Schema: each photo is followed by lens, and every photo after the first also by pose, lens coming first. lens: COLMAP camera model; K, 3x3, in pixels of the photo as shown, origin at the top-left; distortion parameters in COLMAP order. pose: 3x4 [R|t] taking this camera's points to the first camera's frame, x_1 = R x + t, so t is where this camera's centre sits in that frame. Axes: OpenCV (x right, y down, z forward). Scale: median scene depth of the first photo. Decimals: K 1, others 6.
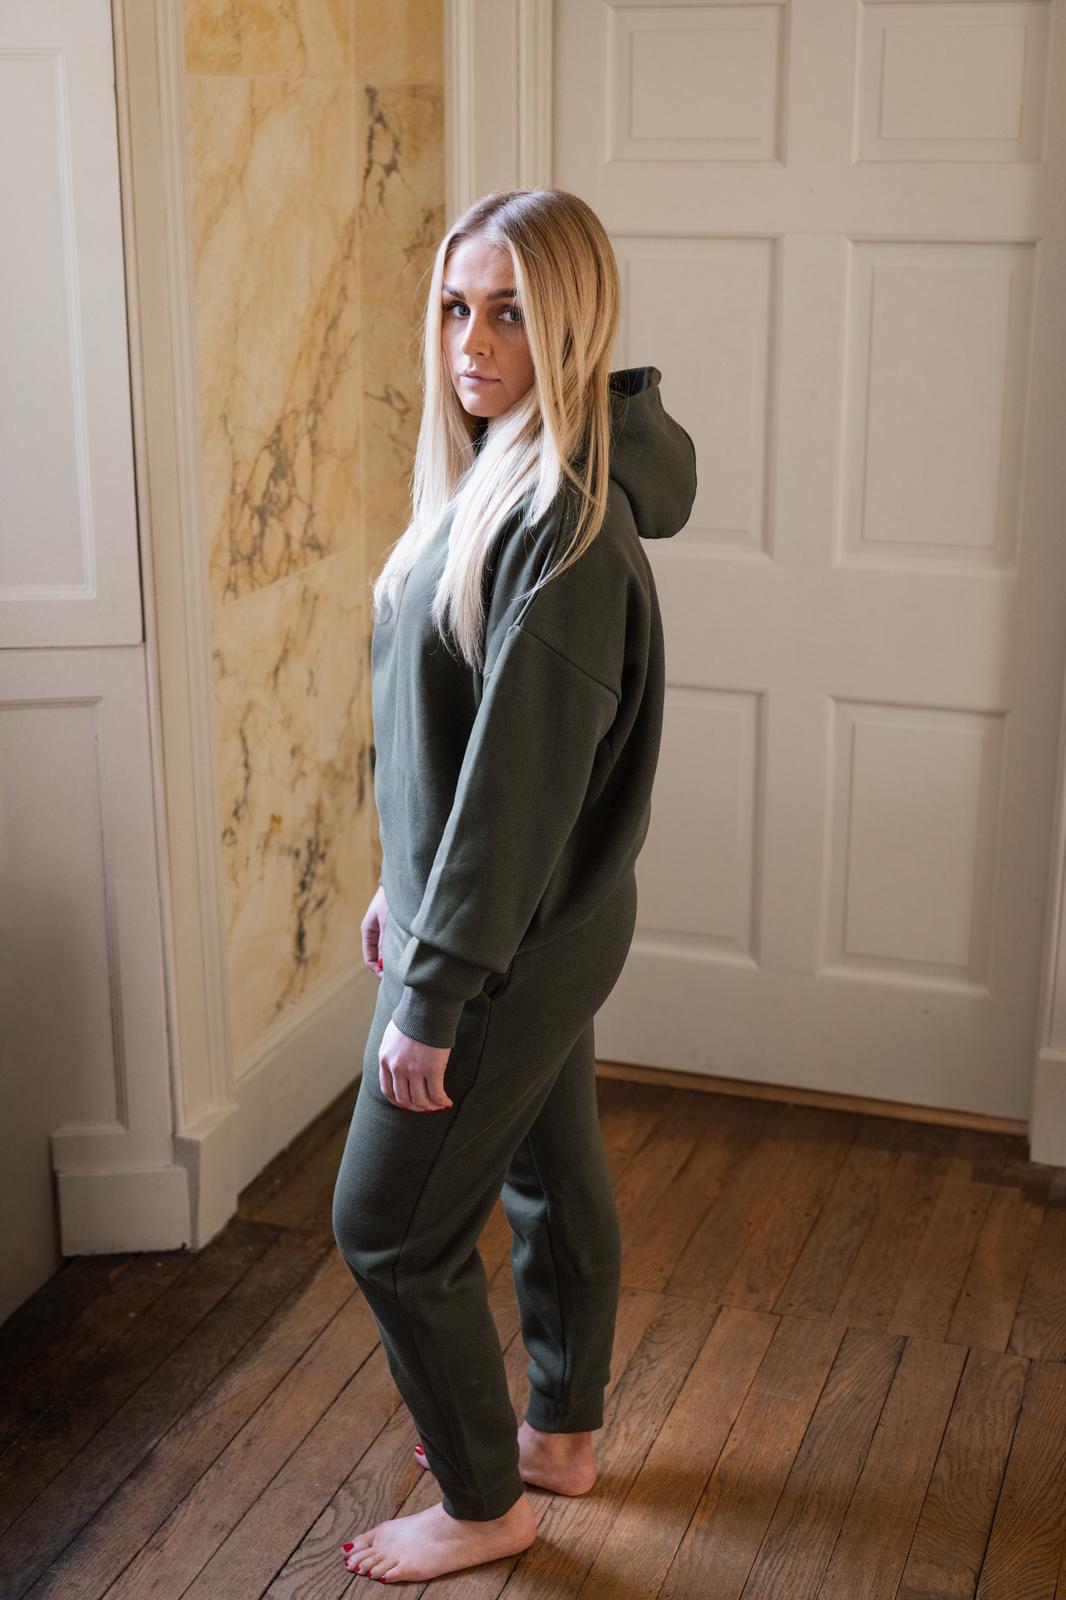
lens RADIAL K [[2097.8, 0, 533.0], [0, 2097.8, 800.0], [0, 0, 1]] dist [-0.010468, -0.005585]
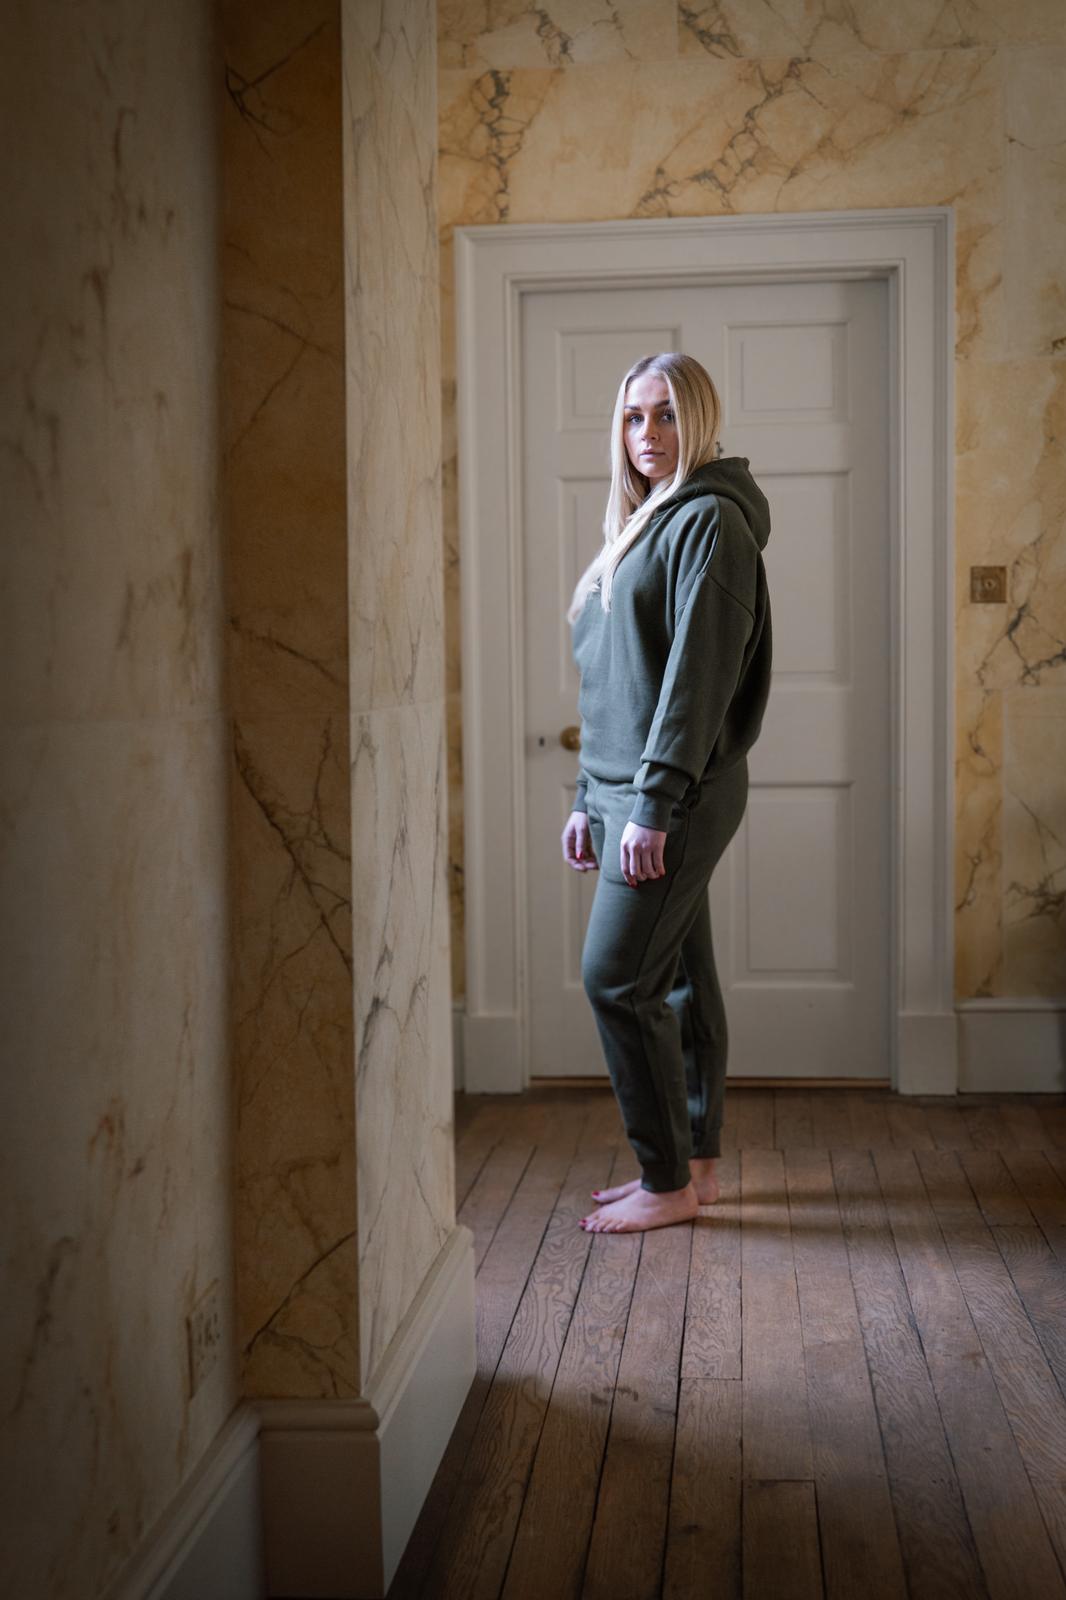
lens RADIAL K [[2097.8, 0, 533.0], [0, 2097.8, 800.0], [0, 0, 1]] dist [-0.010468, -0.005585]
pose [[0.973352, -0.028258, 0.227566, -0.512009], [0.084087, 0.967236, -0.239550, 0.475281], [-0.213341, 0.252302, 0.943837, -0.535837]]
